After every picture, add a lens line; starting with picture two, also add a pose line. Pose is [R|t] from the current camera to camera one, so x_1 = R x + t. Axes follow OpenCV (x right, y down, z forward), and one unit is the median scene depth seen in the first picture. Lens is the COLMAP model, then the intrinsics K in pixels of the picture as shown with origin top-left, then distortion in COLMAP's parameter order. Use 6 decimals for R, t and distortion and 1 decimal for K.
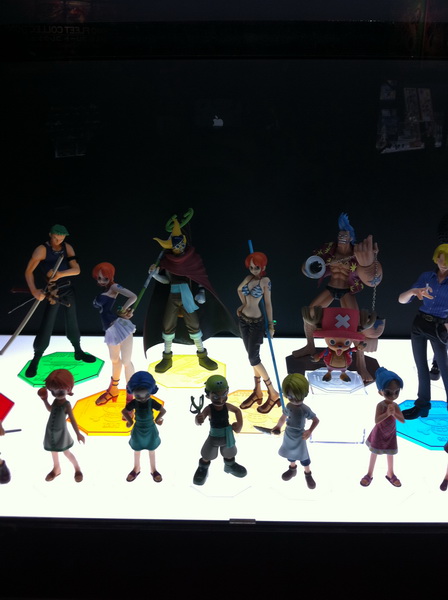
lens RADIAL K [[541.8, 0, 224.0], [0, 541.8, 300.0], [0, 0, 1]] dist [0.104815, -0.244194]
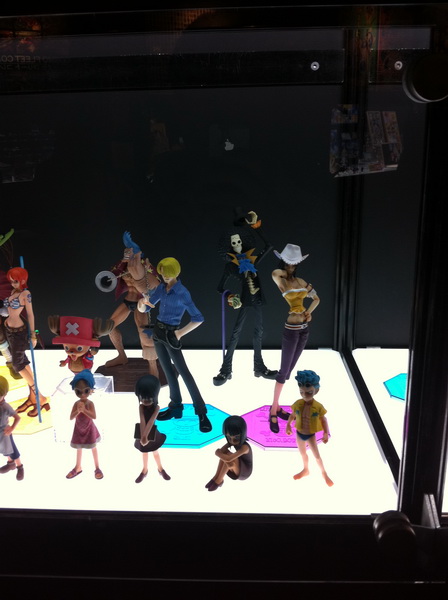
lens RADIAL K [[551.5, 0, 232.9], [0, 551.5, 300.1], [0, 0, 1]] dist [0.010665, 0.005371]
pose [[0.999944, -0.010292, -0.002349, 0.424216], [0.010188, 0.999111, -0.040917, 0.023472], [0.002768, 0.040890, 0.999160, -0.085717]]
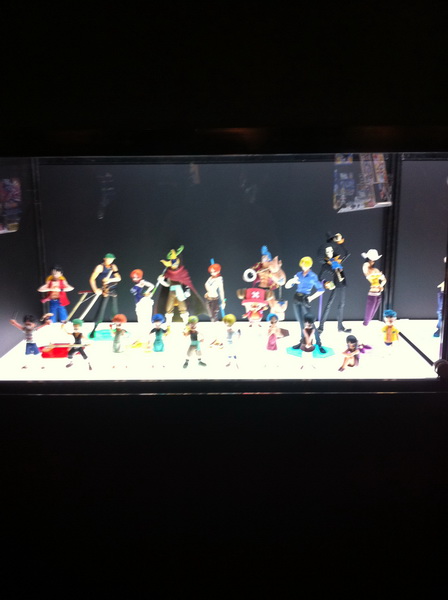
lens RADIAL K [[541.8, 0, 224.0], [0, 541.8, 300.0], [0, 0, 1]] dist [0.104815, -0.244194]
pose [[0.999897, -0.011162, 0.009048, 0.063489], [0.012014, 0.994885, -0.100301, 0.203946], [-0.007883, 0.100399, 0.994916, -0.798340]]
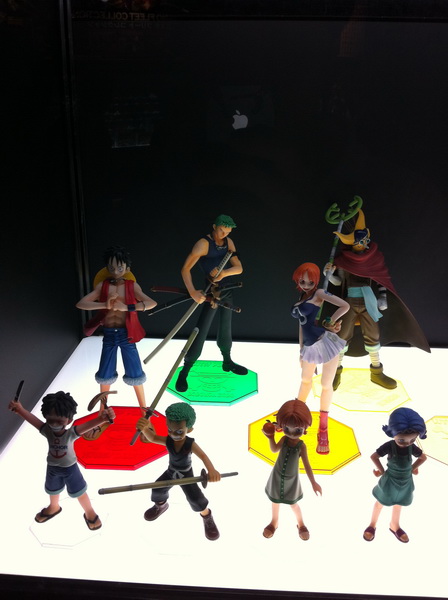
lens RADIAL K [[541.8, 0, 224.0], [0, 541.8, 300.0], [0, 0, 1]] dist [0.104815, -0.244194]
pose [[0.999229, 0.020772, -0.033306, -0.268700], [-0.019992, 0.999522, 0.023588, -0.025158], [0.033780, -0.022904, 0.999167, 0.150941]]
